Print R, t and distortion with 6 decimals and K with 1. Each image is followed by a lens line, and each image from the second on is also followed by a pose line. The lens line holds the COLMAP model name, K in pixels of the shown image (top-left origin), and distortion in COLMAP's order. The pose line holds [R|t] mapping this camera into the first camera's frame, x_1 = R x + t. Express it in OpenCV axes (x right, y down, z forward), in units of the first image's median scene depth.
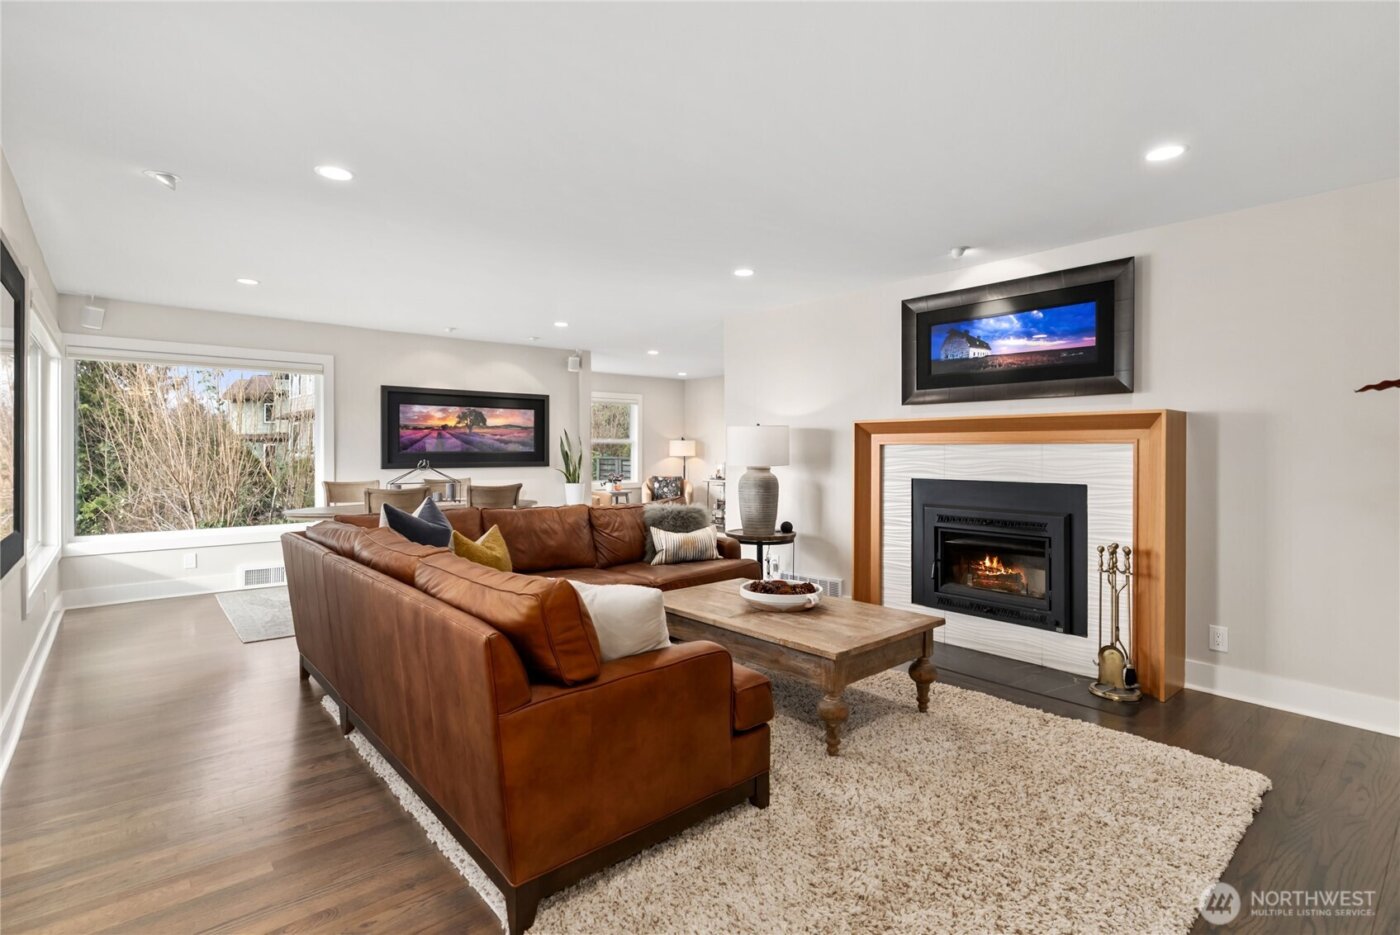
lens RADIAL K [[667.9, 0, 705.6], [0, 667.9, 461.0], [0, 0, 1]] dist [0.002437, 0.000447]
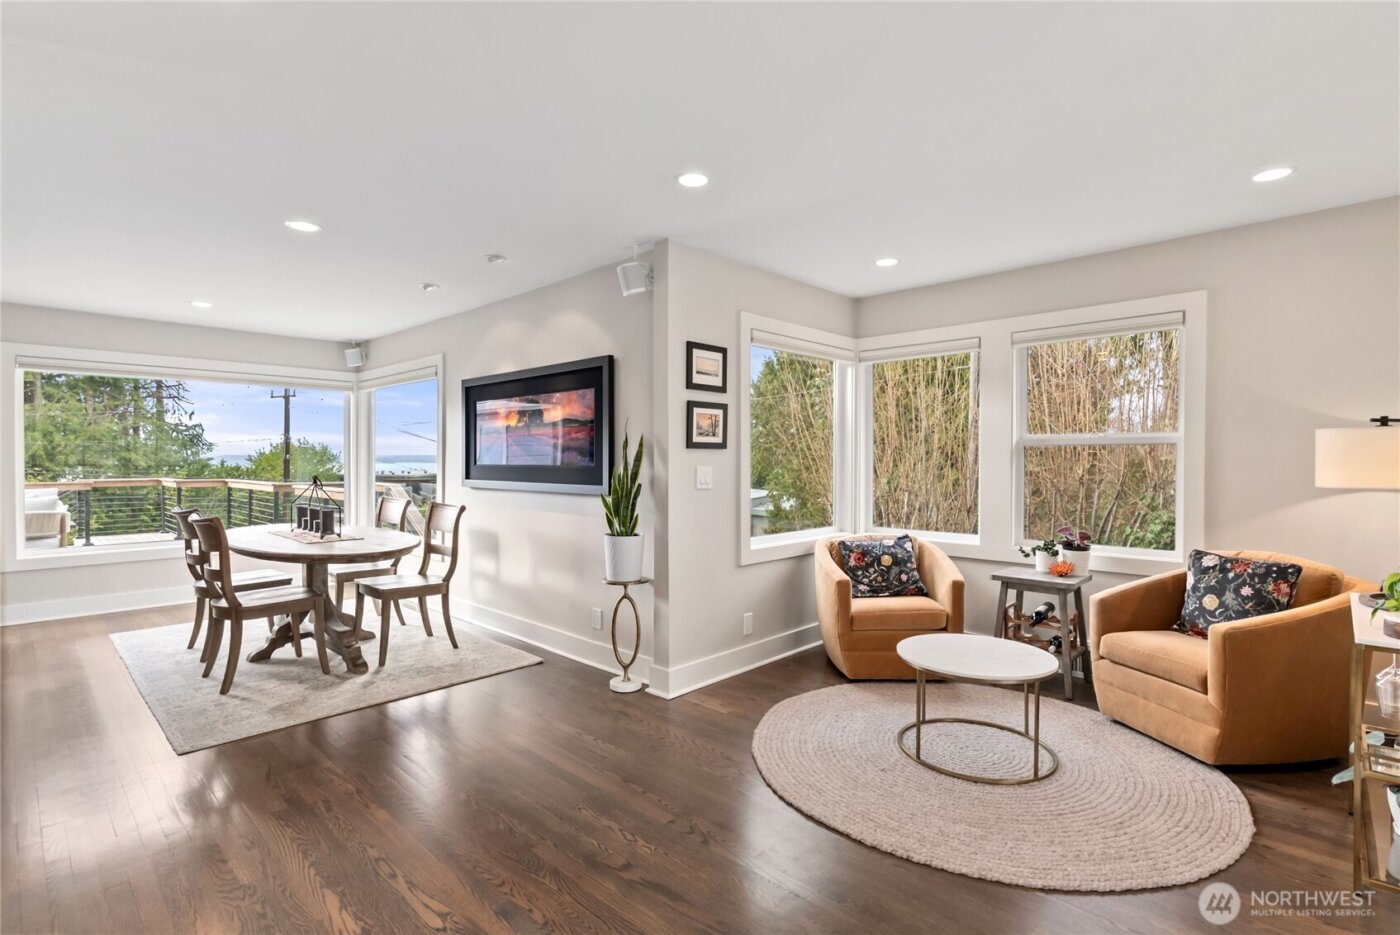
lens RADIAL K [[667.9, 0, 705.6], [0, 667.9, 461.0], [0, 0, 1]] dist [0.002437, 0.000447]
pose [[0.097030, 0.006702, -0.995259, 0.270562], [-0.007282, 0.999955, 0.006024, -0.022506], [0.995255, 0.006663, 0.097074, 1.040422]]
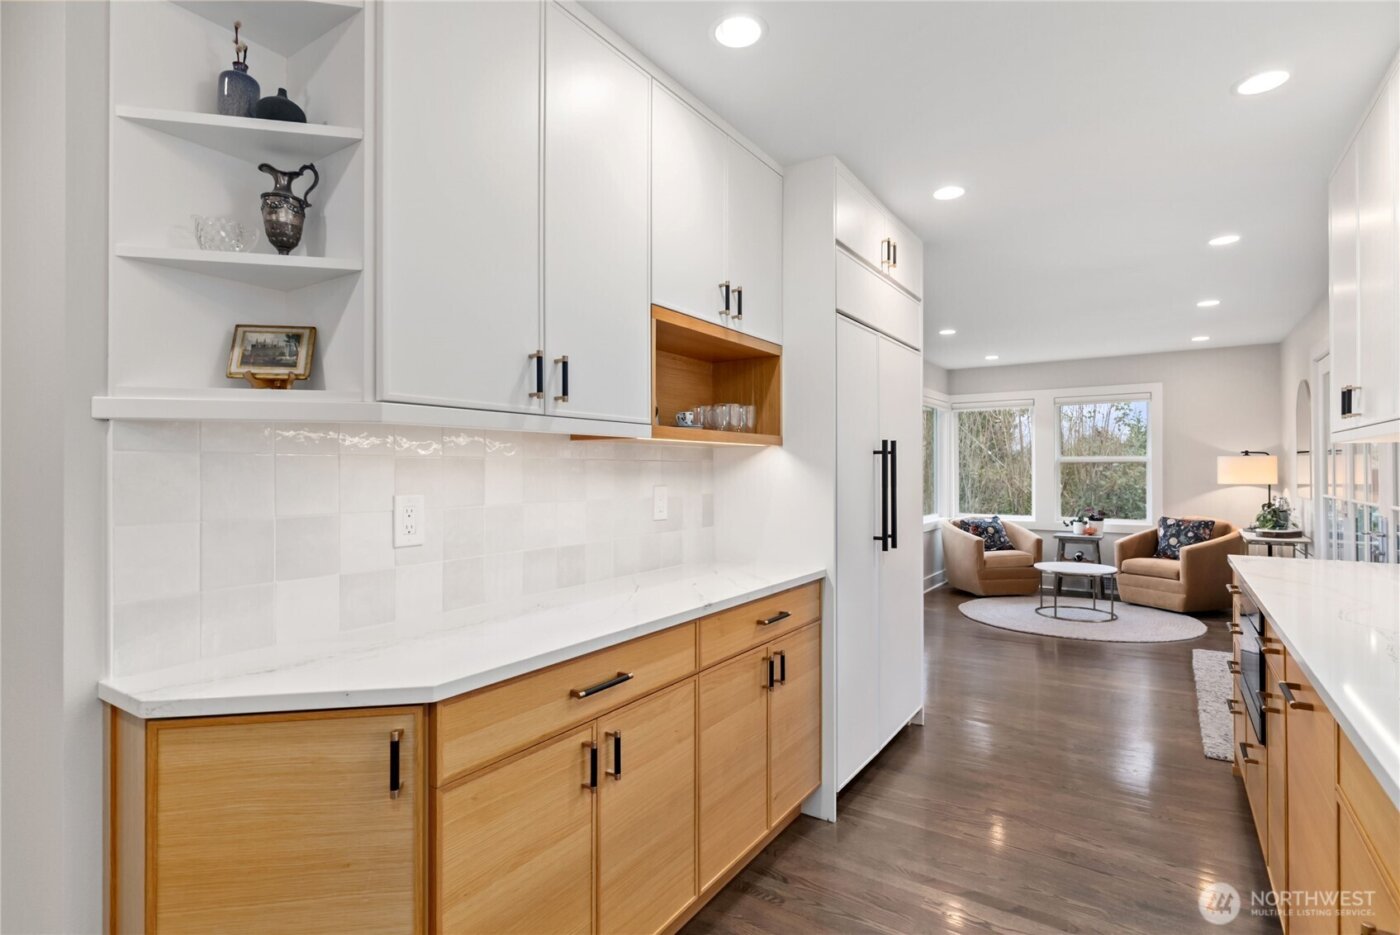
lens RADIAL K [[696.9, 0, 700.0], [0, 696.9, 467.5], [0, 0, 1]] dist [-0.000643, -0.000252]
pose [[0.262937, -0.000461, -0.964813, 0.554312], [-0.006254, 0.999978, -0.002182, -0.022014], [0.964793, 0.006607, 0.262928, 0.622082]]
